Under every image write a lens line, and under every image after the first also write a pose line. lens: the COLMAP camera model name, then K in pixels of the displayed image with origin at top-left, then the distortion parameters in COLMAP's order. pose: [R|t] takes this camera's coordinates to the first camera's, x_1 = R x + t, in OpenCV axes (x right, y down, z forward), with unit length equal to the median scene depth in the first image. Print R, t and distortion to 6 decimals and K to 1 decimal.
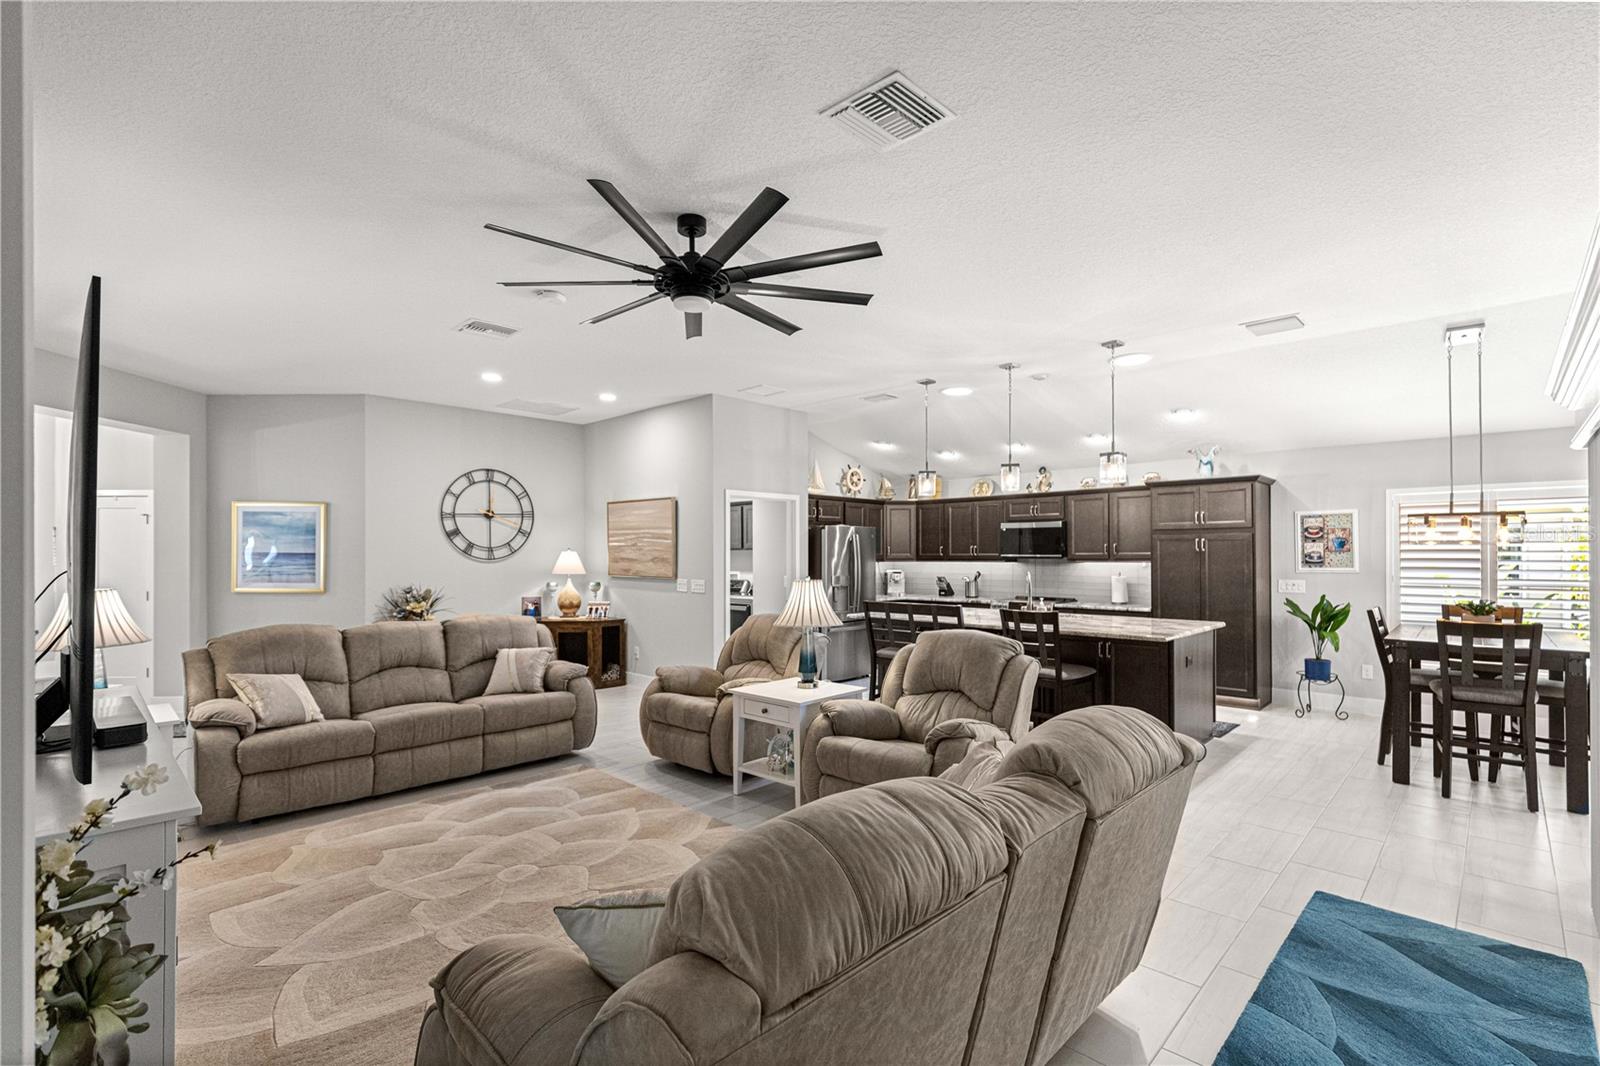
lens RADIAL K [[720.9, 0, 802.6], [0, 720.9, 547.4], [0, 0, 1]] dist [0.010073, -0.002806]
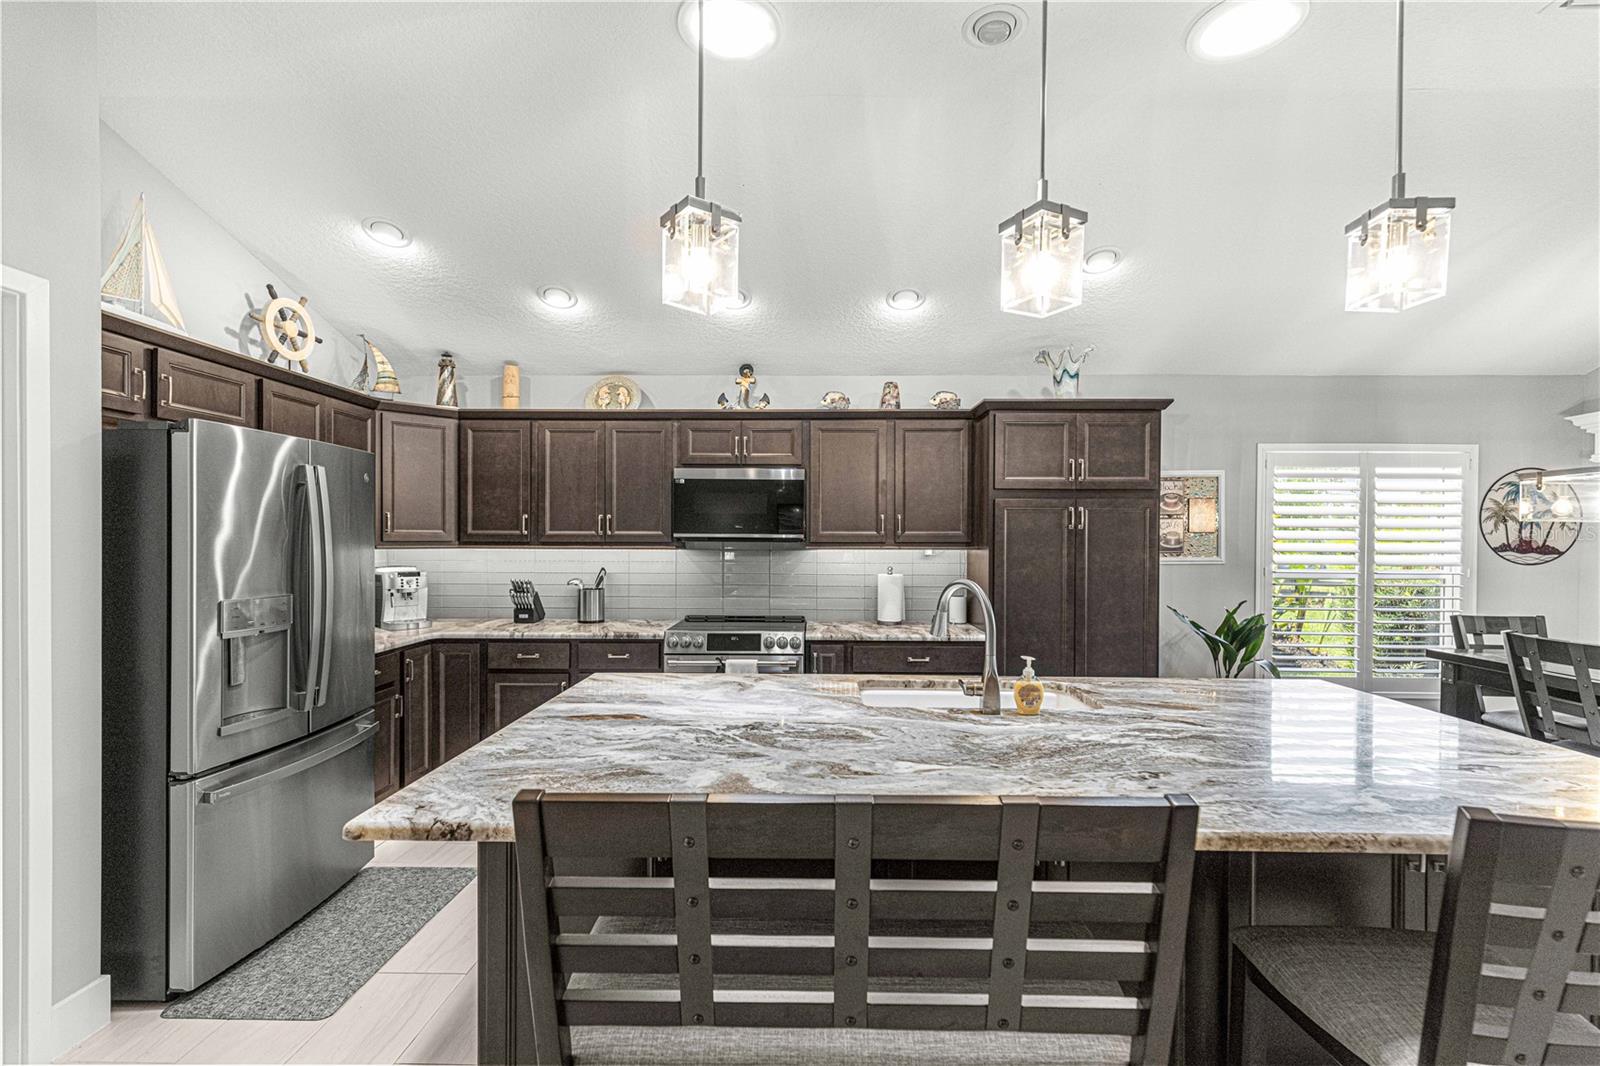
lens RADIAL K [[720.9, 0, 804.5], [0, 720.9, 545.5], [0, 0, 1]] dist [0.010073, -0.002806]
pose [[0.733175, 0.000704, 0.680039, 0.016684], [-0.014579, 0.999786, 0.014683, 0.012281], [-0.679883, -0.020679, 0.733029, 0.726858]]
